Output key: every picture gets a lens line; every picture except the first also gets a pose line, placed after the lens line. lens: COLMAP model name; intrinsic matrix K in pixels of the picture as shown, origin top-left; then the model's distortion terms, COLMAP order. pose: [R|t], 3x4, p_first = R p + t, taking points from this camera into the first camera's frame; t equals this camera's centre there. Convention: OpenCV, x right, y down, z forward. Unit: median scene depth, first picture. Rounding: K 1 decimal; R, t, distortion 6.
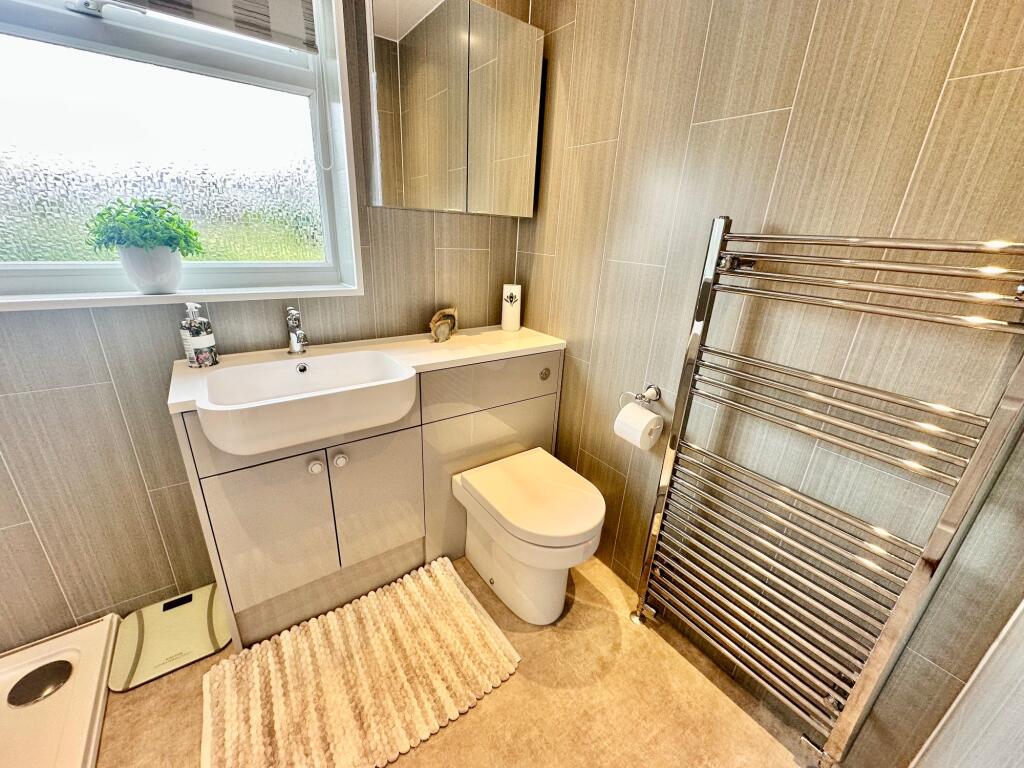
lens RADIAL K [[406.6, 0, 505.9], [0, 406.6, 384.4], [0, 0, 1]] dist [-0.003487, 0.000496]
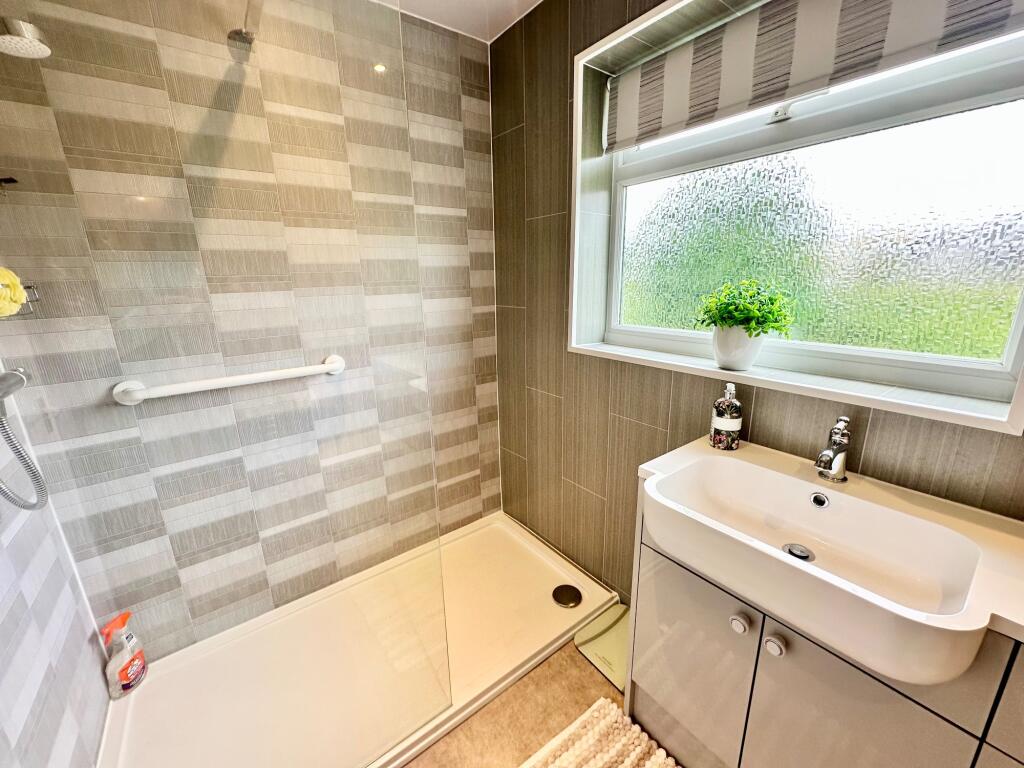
lens RADIAL K [[406.6, 0, 508.3], [0, 406.6, 380.2], [0, 0, 1]] dist [-0.003487, 0.000496]
pose [[0.023042, 0.203738, -0.978754, 0.156843], [-0.321518, 0.928514, 0.185711, -0.209669], [0.946623, 0.310408, 0.086900, 0.389909]]
